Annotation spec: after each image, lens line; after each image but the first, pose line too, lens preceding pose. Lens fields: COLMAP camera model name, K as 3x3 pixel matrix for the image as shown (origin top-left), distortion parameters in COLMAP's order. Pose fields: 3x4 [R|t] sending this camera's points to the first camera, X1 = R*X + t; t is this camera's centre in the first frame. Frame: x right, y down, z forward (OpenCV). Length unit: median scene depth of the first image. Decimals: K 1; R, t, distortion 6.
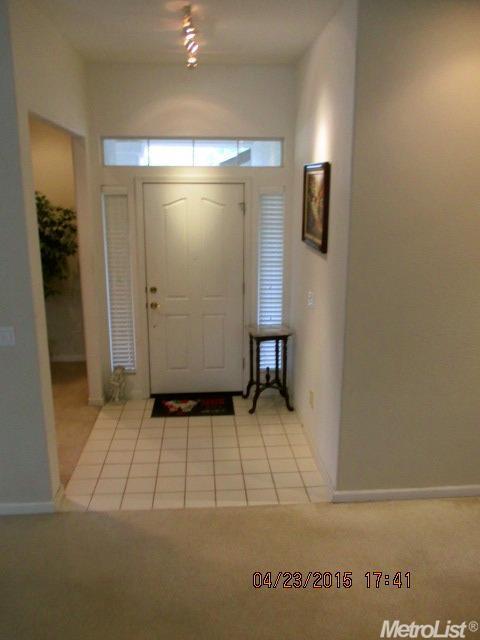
lens RADIAL K [[535.6, 0, 240.0], [0, 535.6, 320.0], [0, 0, 1]] dist [-0.028250, 0.005543]
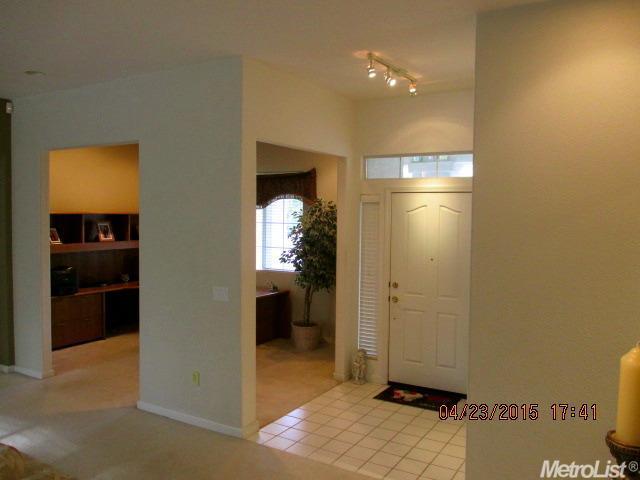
lens RADIAL K [[535.6, 0, 320.0], [0, 535.6, 240.0], [0, 0, 1]] dist [-0.028250, 0.005543]
pose [[0.821164, 0.038085, -0.569420, 0.355256], [-0.144226, 0.979231, -0.142495, 0.034812], [0.552167, 0.199137, 0.809602, -0.016562]]
